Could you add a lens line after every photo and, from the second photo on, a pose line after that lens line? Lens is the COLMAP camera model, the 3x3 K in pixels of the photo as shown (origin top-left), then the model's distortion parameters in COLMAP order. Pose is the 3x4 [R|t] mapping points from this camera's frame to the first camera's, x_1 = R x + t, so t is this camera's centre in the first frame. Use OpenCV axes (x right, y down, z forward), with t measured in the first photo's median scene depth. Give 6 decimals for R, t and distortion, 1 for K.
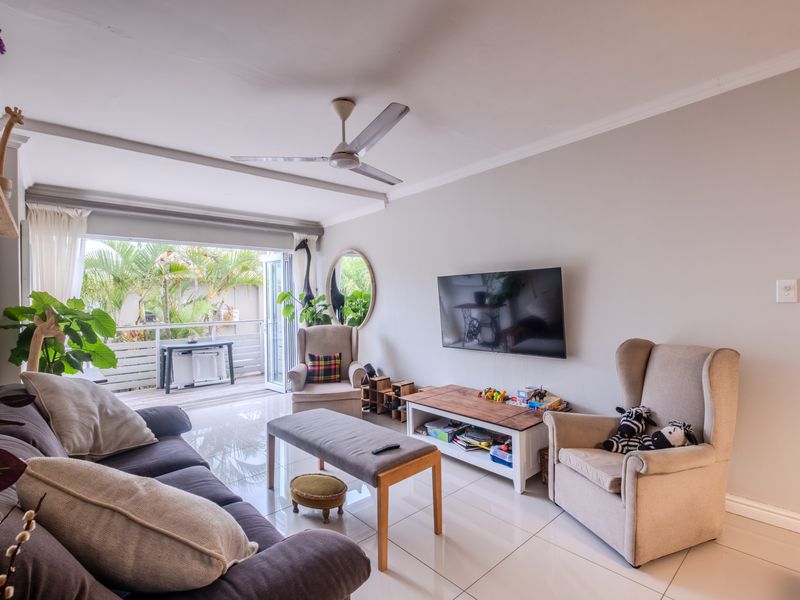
lens RADIAL K [[389.4, 0, 392.6], [0, 389.4, 297.9], [0, 0, 1]] dist [0.005129, -0.004464]
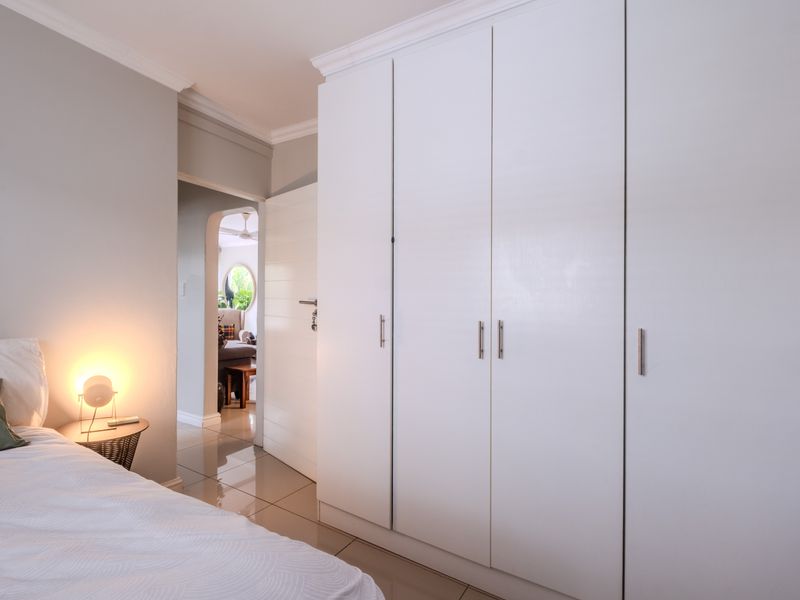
lens RADIAL K [[389.4, 0, 401.7], [0, 389.4, 306.7], [0, 0, 1]] dist [0.005129, -0.004464]
pose [[0.948213, 0.013025, 0.317369, 0.021800], [-0.013730, 0.999906, -0.000015, 0.052516], [-0.317339, -0.004343, 0.948302, -0.850178]]
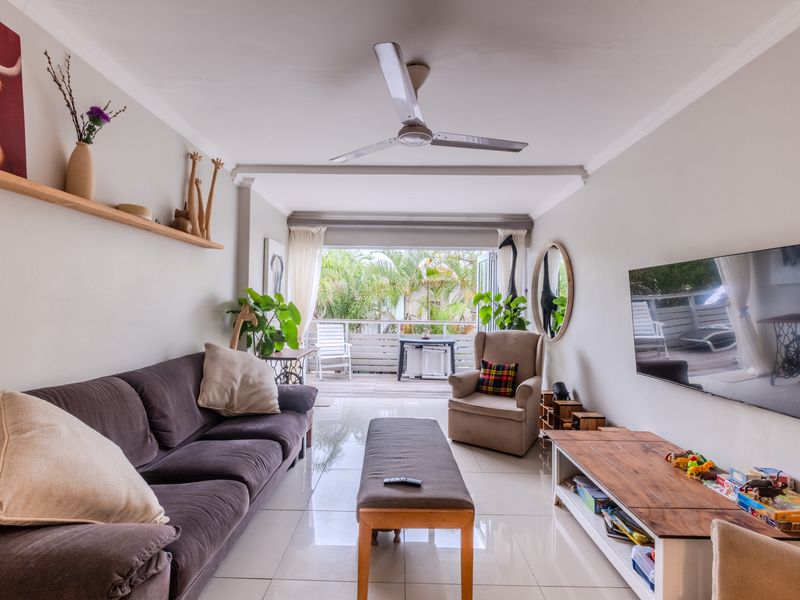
lens RADIAL K [[389.4, 0, 394.5], [0, 389.4, 299.6], [0, 0, 1]] dist [0.005129, -0.004464]
pose [[0.739283, 0.020711, -0.673076, 0.232255], [-0.025124, 0.999679, 0.003166, 0.004679], [0.672926, 0.014570, 0.739566, 0.180623]]
